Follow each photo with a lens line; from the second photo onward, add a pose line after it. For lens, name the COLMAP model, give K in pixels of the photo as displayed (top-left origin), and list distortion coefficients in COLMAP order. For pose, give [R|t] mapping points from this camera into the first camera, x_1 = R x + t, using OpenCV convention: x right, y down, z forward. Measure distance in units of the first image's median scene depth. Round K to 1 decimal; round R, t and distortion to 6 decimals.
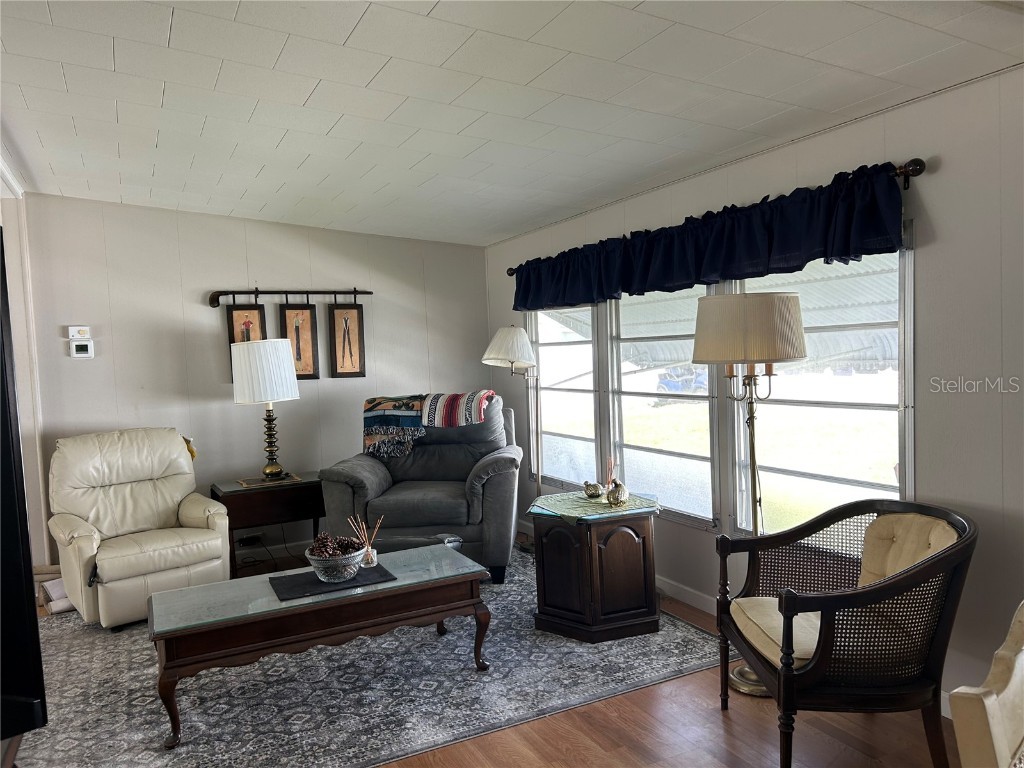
lens RADIAL K [[767.1, 0, 505.0], [0, 767.1, 390.6], [0, 0, 1]] dist [0.038766, -0.042548]
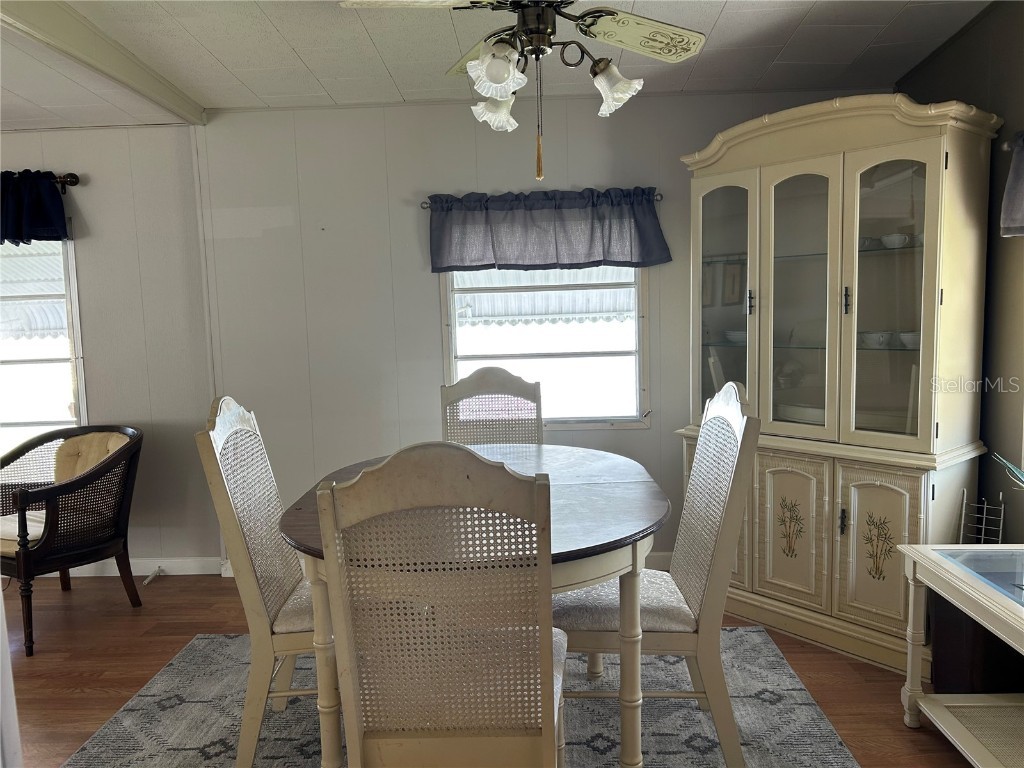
lens RADIAL K [[767.1, 0, 514.2], [0, 767.1, 388.6], [0, 0, 1]] dist [0.038766, -0.042548]
pose [[0.469523, -0.062724, 0.880689, -0.310573], [0.054509, 0.997630, 0.041993, 0.059673], [-0.881236, 0.028289, 0.471829, -0.299035]]
